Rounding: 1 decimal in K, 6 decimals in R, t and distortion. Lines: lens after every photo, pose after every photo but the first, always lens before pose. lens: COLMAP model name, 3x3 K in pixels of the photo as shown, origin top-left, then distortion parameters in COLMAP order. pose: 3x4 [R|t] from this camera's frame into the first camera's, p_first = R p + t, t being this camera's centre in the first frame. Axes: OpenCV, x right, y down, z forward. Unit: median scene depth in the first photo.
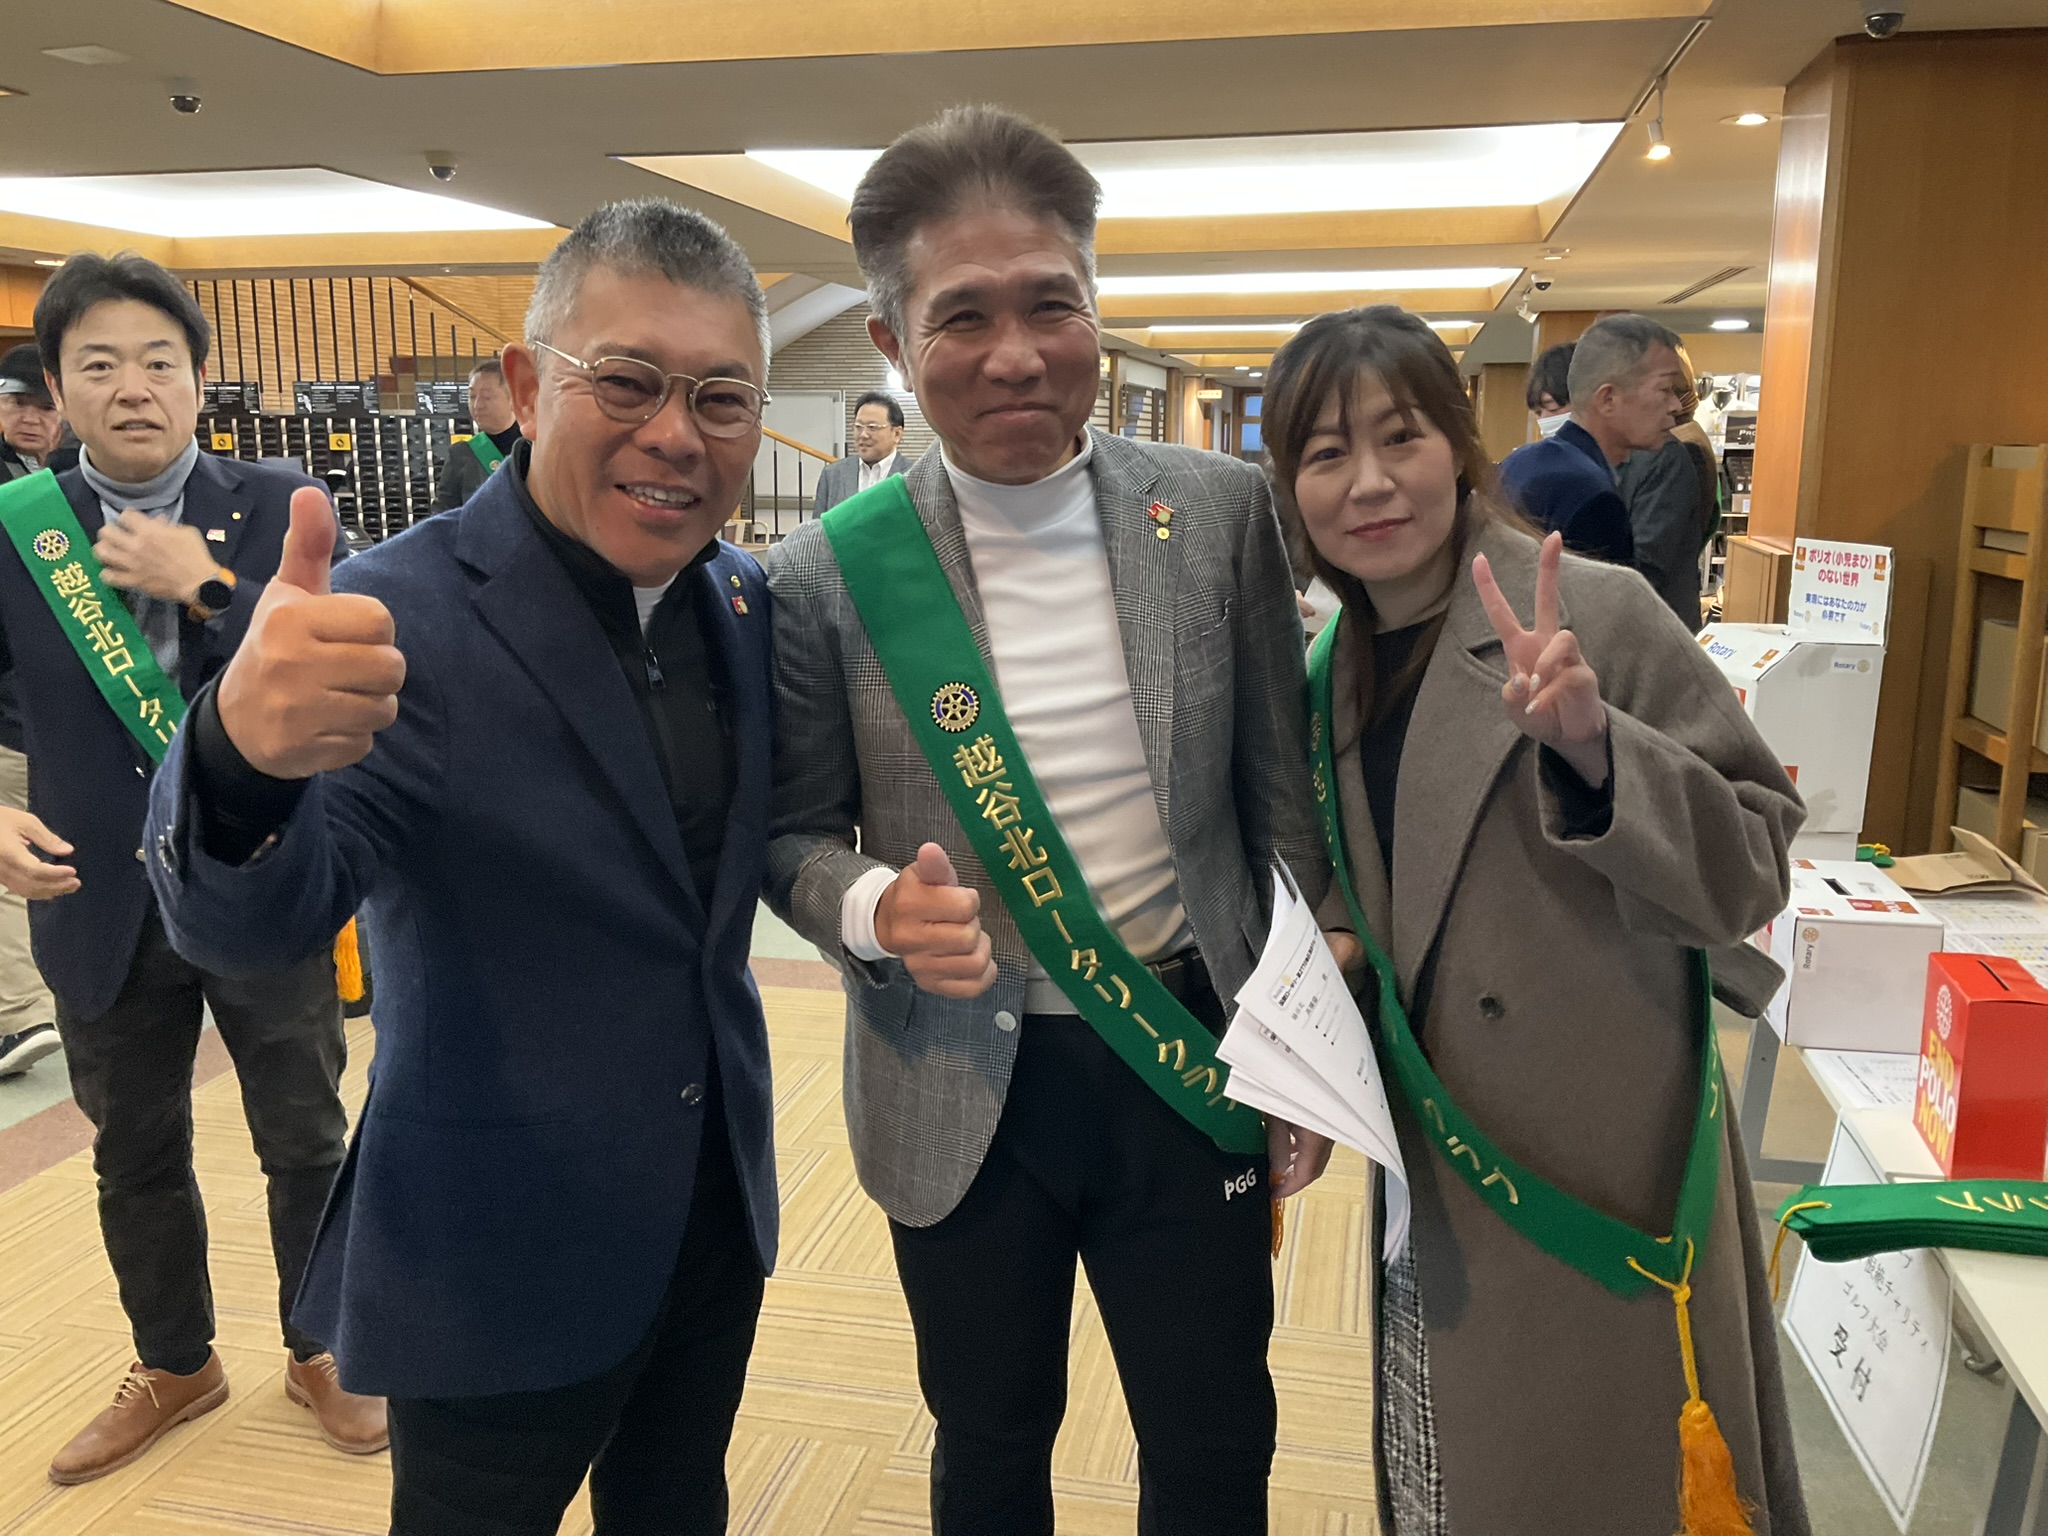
lens RADIAL K [[1694.8, 0, 1029.2], [0, 1694.8, 754.9], [0, 0, 1]] dist [0.052180, -0.087129]
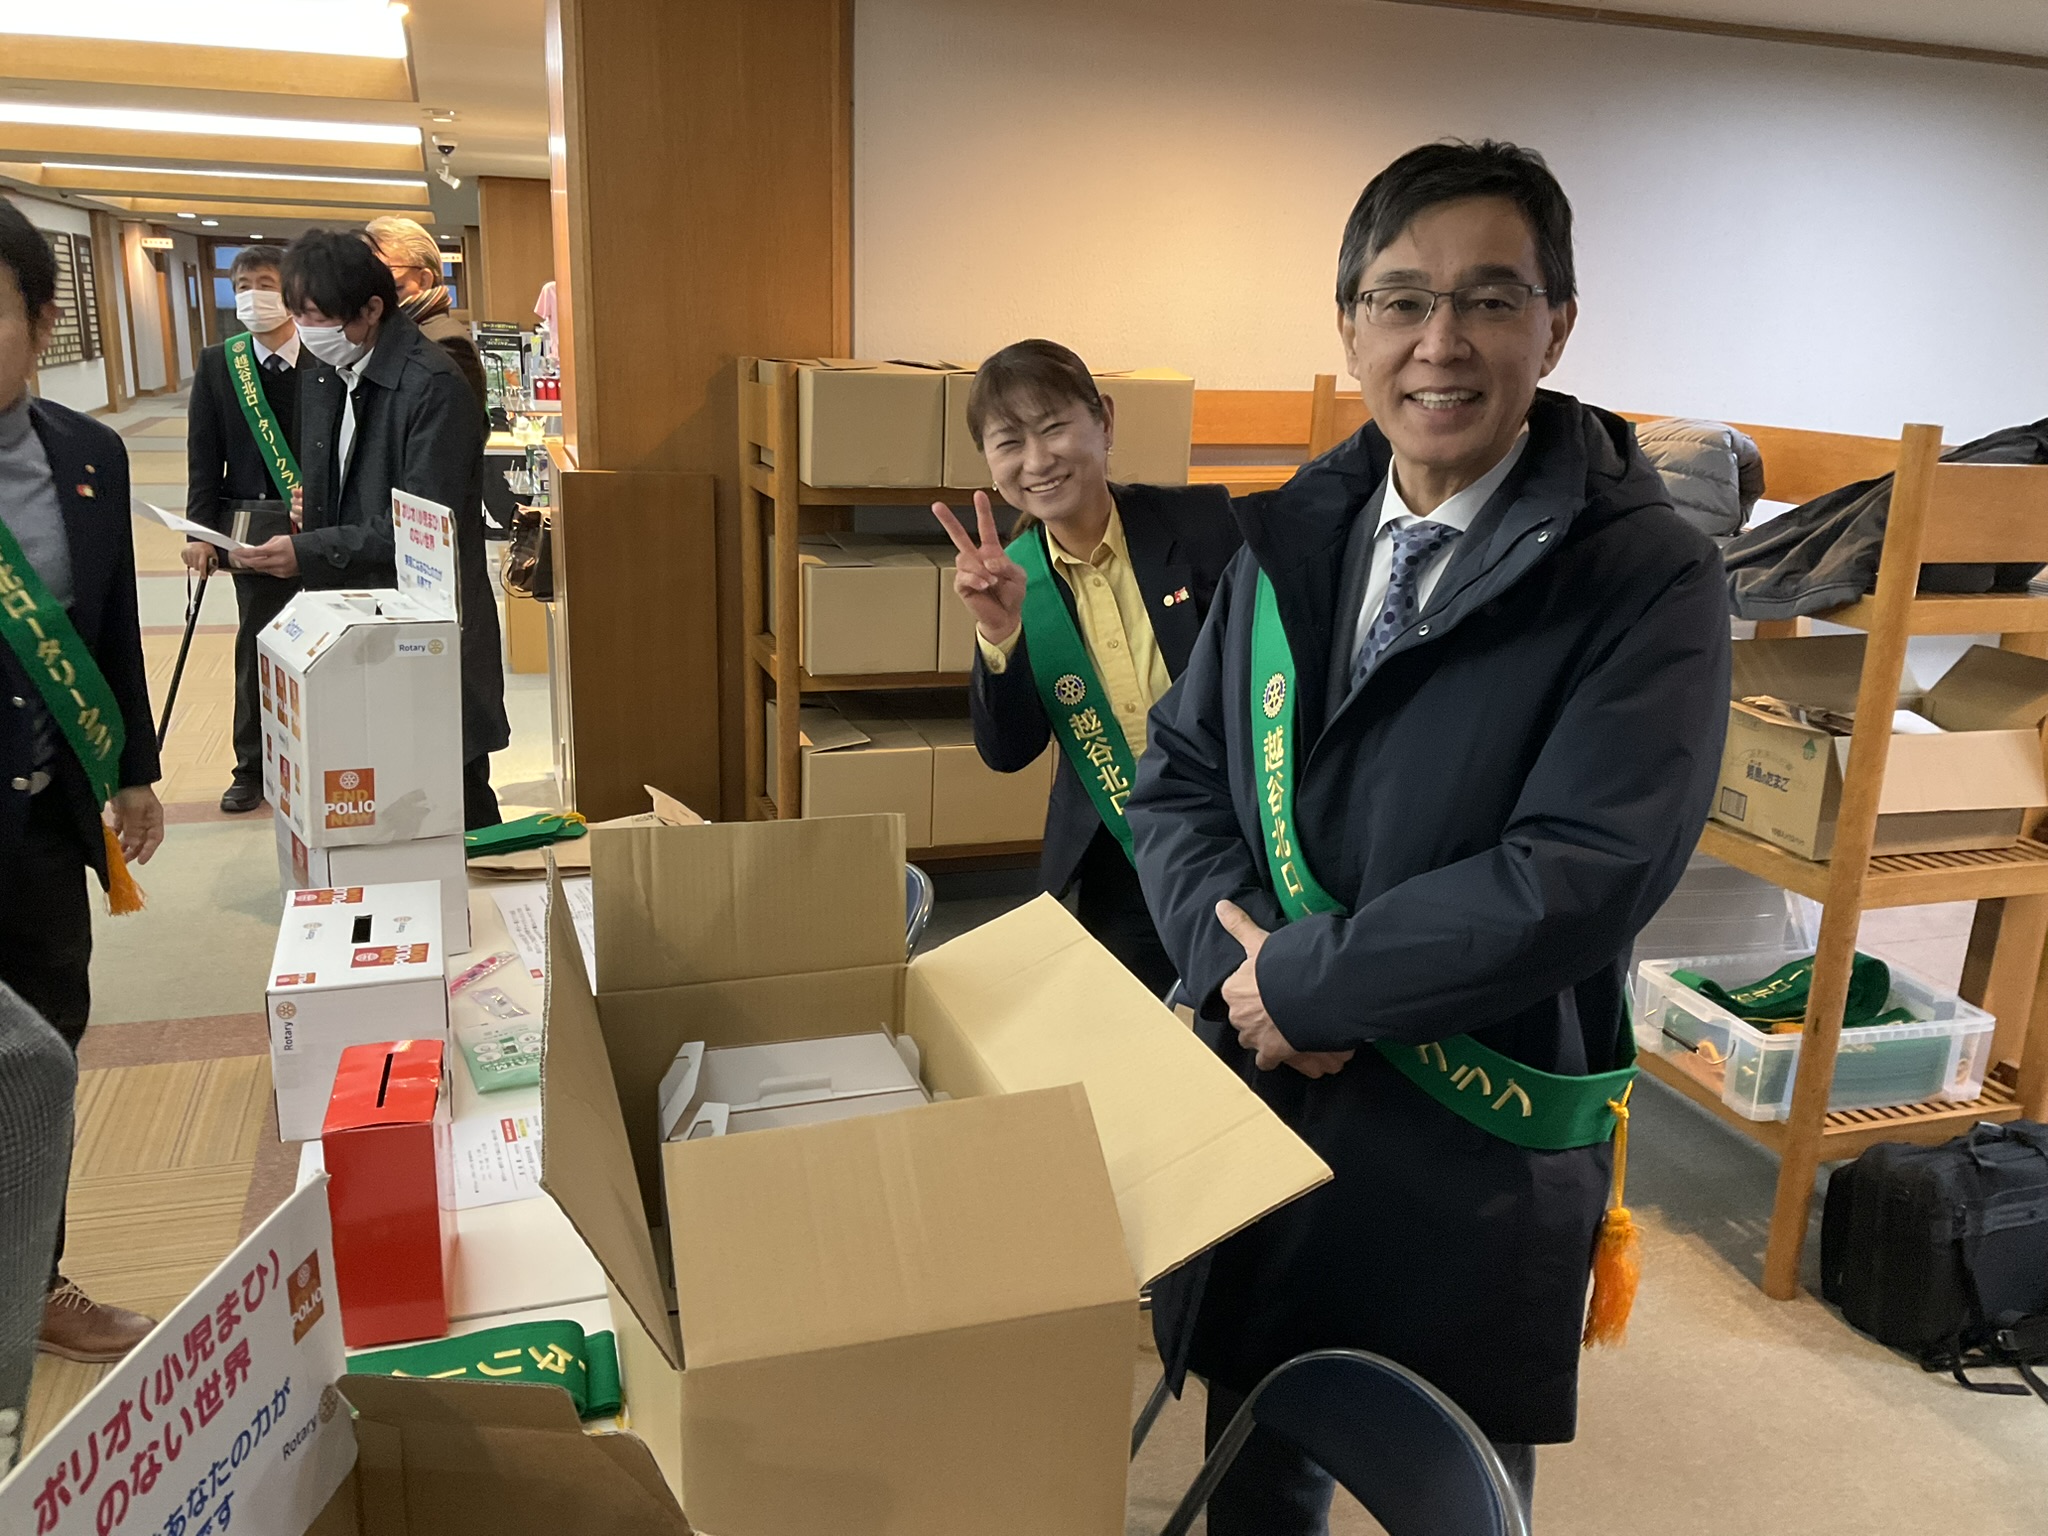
lens RADIAL K [[1694.8, 0, 1029.2], [0, 1694.8, 754.9], [0, 0, 1]] dist [0.052180, -0.087129]
pose [[0.860216, -0.099859, 0.500057, 0.121684], [0.061633, 0.993809, 0.092436, -0.023034], [-0.506192, -0.048695, 0.861045, 0.040912]]
